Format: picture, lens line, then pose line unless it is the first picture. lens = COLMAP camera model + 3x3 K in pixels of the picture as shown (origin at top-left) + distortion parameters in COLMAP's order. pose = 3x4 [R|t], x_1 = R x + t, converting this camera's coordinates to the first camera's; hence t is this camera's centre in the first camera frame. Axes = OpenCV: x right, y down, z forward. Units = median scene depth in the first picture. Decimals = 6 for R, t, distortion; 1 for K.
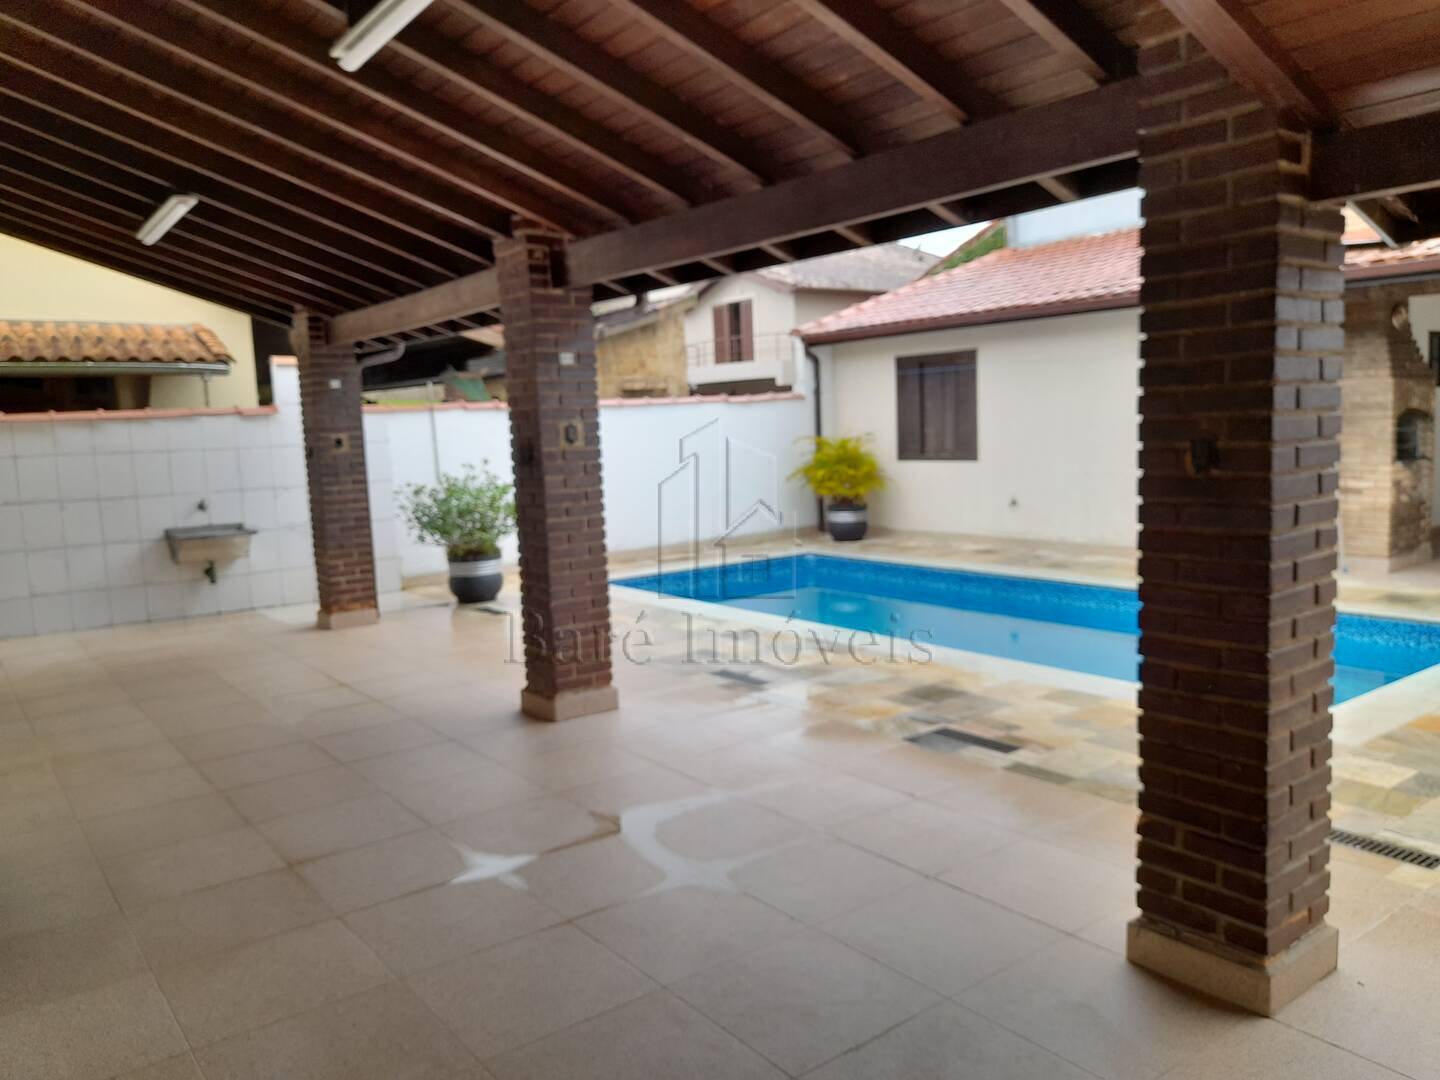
lens RADIAL K [[1055.2, 0, 723.9], [0, 1055.2, 544.7], [0, 0, 1]] dist [0.005608, -0.003816]
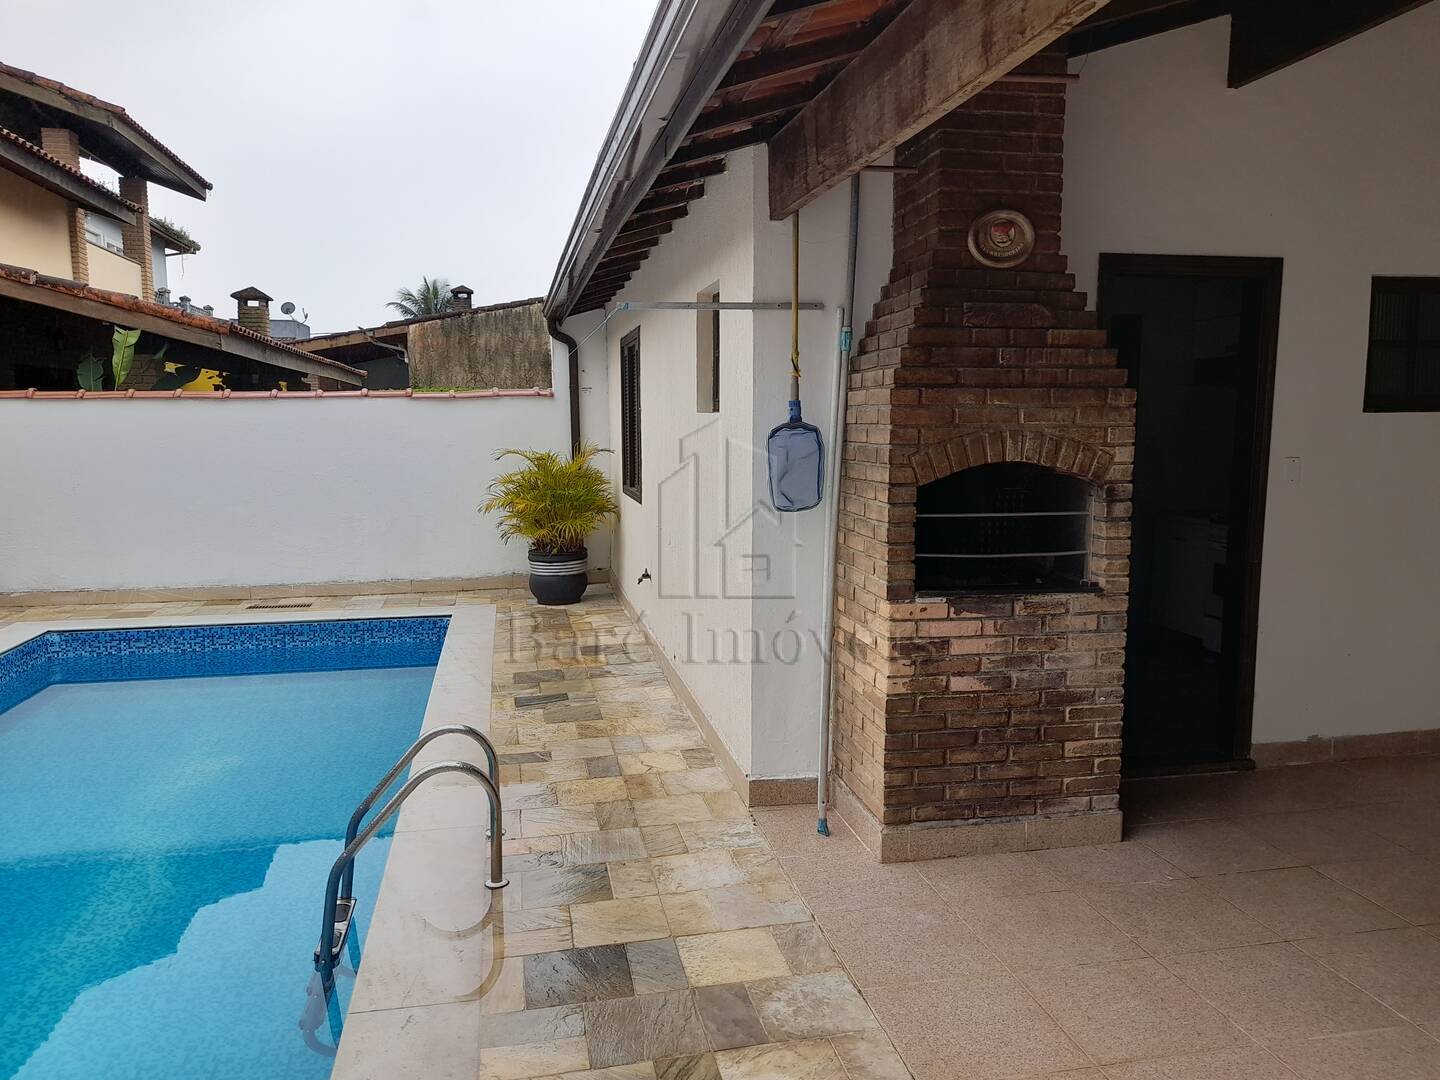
lens RADIAL K [[1055.2, 0, 723.9], [0, 1055.2, 544.7], [0, 0, 1]] dist [0.005608, -0.003816]
pose [[0.899255, 0.085525, -0.428983, 0.495675], [-0.079582, 0.996321, 0.031809, -0.070124], [0.430125, 0.005535, 0.902752, 0.403648]]
